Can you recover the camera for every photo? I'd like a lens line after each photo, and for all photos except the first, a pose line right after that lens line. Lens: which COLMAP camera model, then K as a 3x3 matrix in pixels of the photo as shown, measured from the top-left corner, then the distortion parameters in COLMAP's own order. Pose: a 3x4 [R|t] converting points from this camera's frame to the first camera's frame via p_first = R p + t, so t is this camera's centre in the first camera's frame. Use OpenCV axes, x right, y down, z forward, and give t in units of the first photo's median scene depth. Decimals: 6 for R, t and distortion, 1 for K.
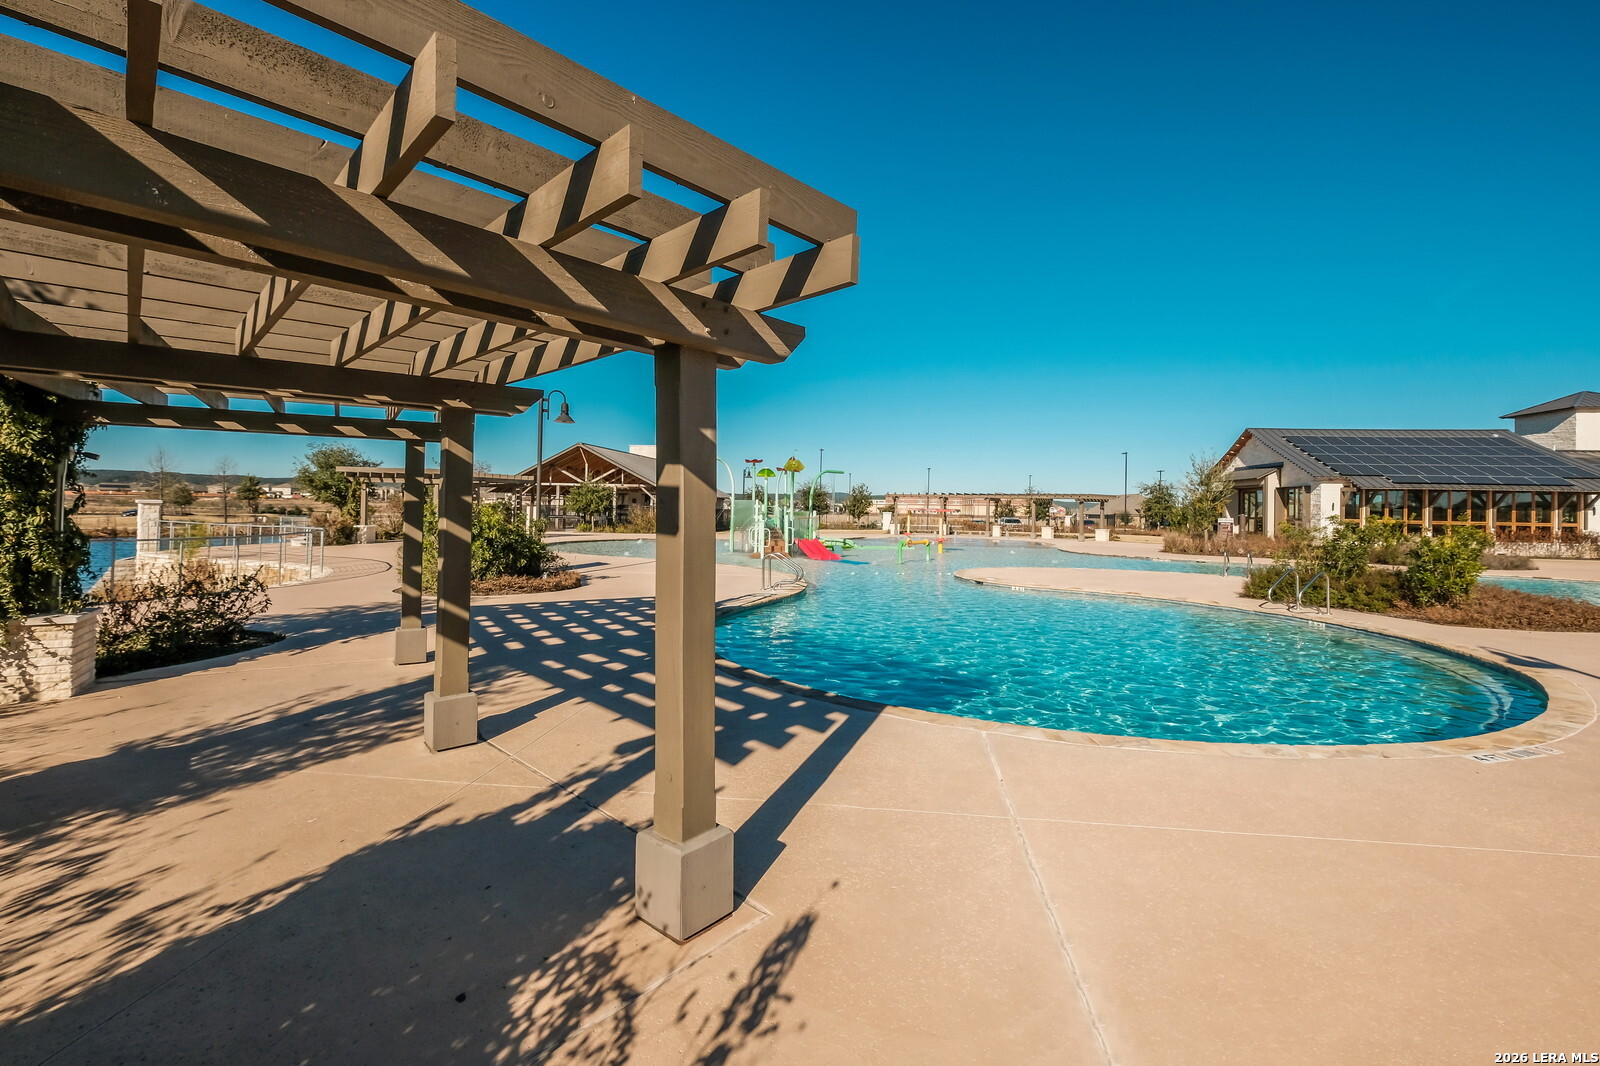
lens RADIAL K [[710.9, 0, 800.0], [0, 710.9, 533.0], [0, 0, 1]] dist [0.000436, -0.000009]
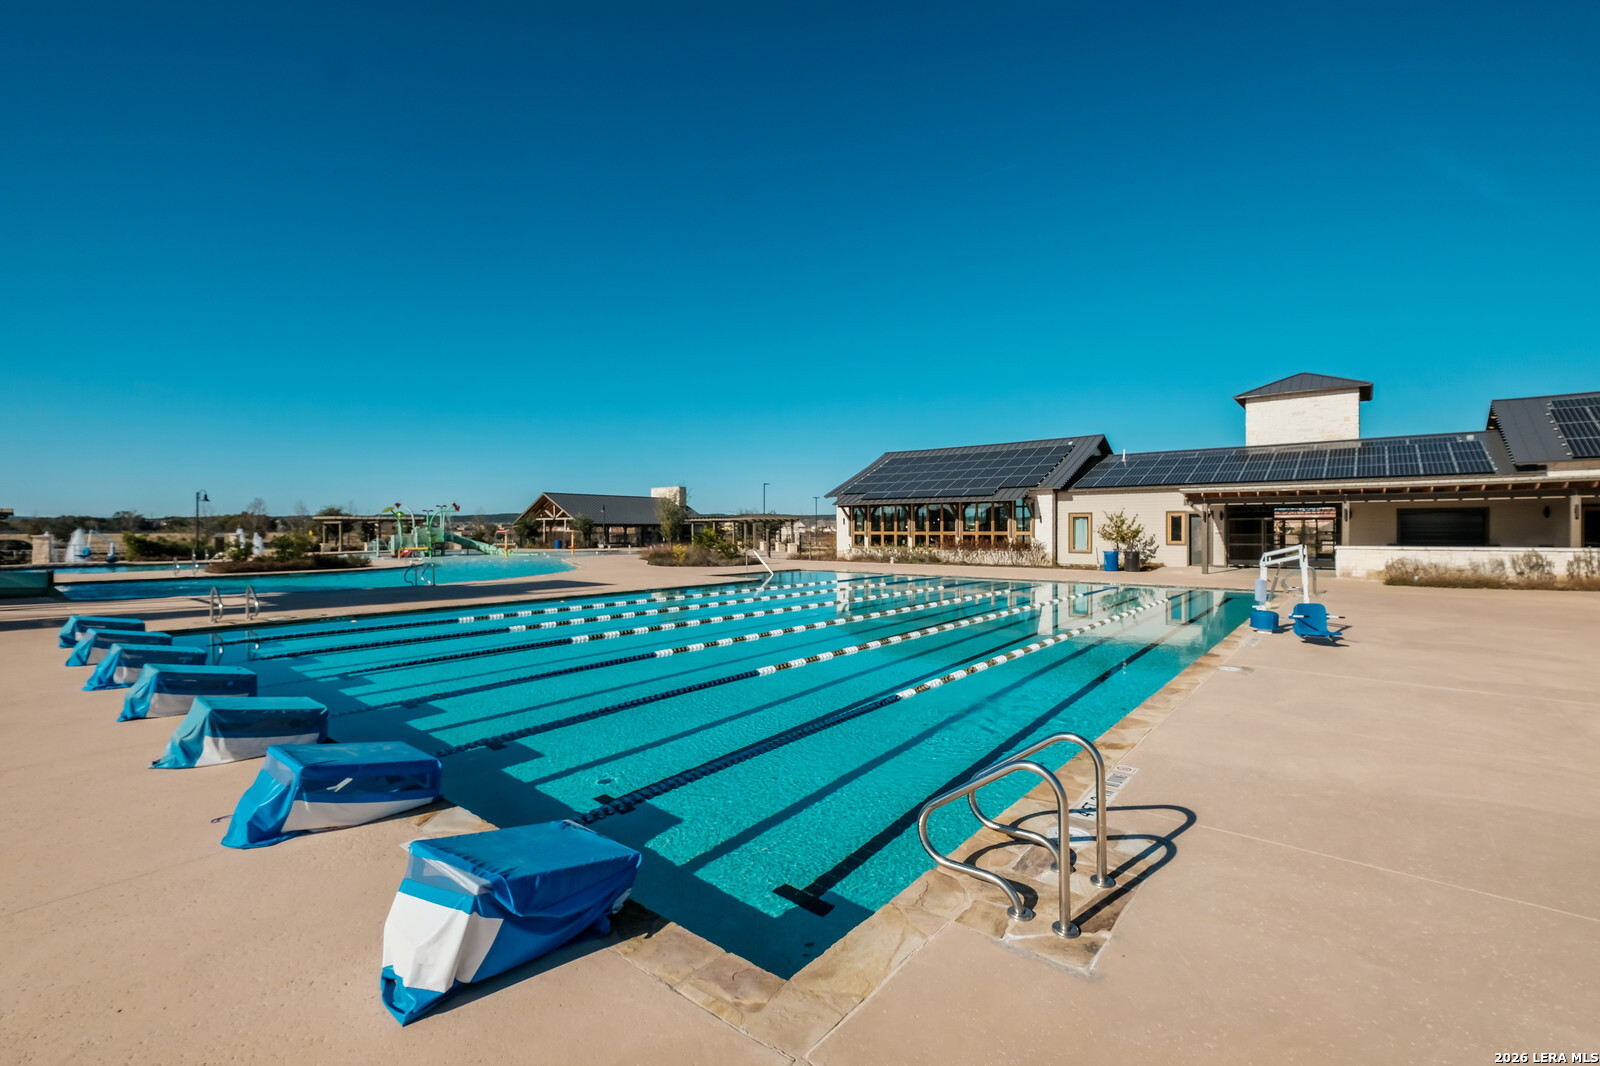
lens RADIAL K [[710.9, 0, 800.0], [0, 710.9, 533.0], [0, 0, 1]] dist [0.000436, -0.000009]
pose [[0.784524, -0.016086, -0.619890, 1.467019], [-0.004307, 0.999498, -0.031388, 0.021299], [0.620084, 0.027295, 0.784061, 0.014579]]
